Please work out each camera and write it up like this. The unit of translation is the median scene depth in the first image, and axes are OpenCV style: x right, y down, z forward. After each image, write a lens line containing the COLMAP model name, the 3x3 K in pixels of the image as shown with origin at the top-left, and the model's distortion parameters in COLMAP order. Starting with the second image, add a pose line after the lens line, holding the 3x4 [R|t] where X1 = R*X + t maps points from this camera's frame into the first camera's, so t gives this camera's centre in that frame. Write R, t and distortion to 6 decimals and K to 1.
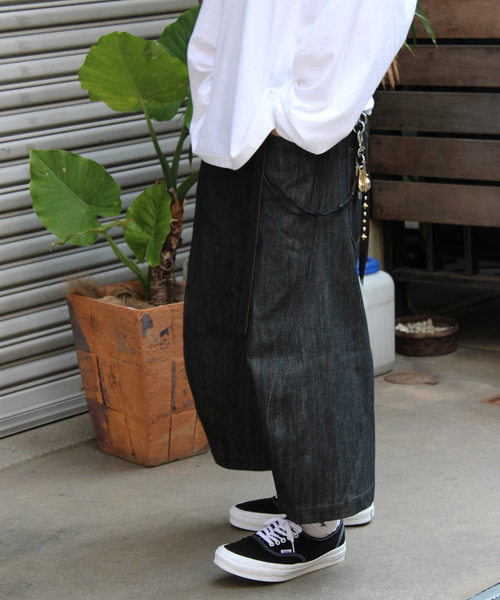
lens RADIAL K [[2205.2, 0, 279.1], [0, 2205.2, 324.2], [0, 0, 1]] dist [0.075153, 0.000000]
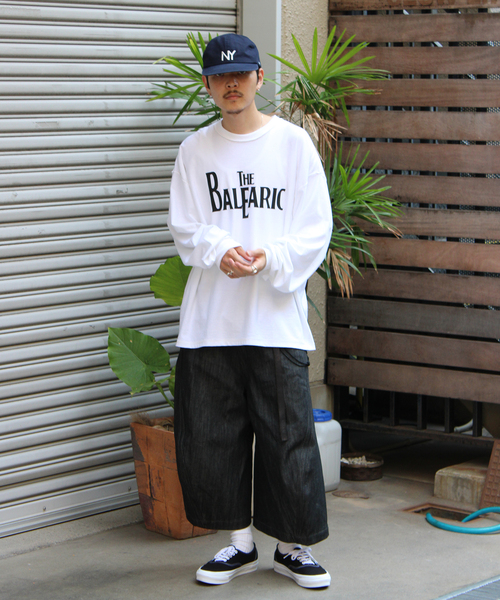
lens RADIAL K [[2205.2, 0, 294.3], [0, 2205.2, 315.0], [0, 0, 1]] dist [0.075153, 0.000000]
pose [[0.997699, 0.045454, 0.050300, -0.061409], [-0.040813, 0.995130, -0.089730, 0.042670], [-0.054134, 0.087471, 0.994695, -0.503140]]
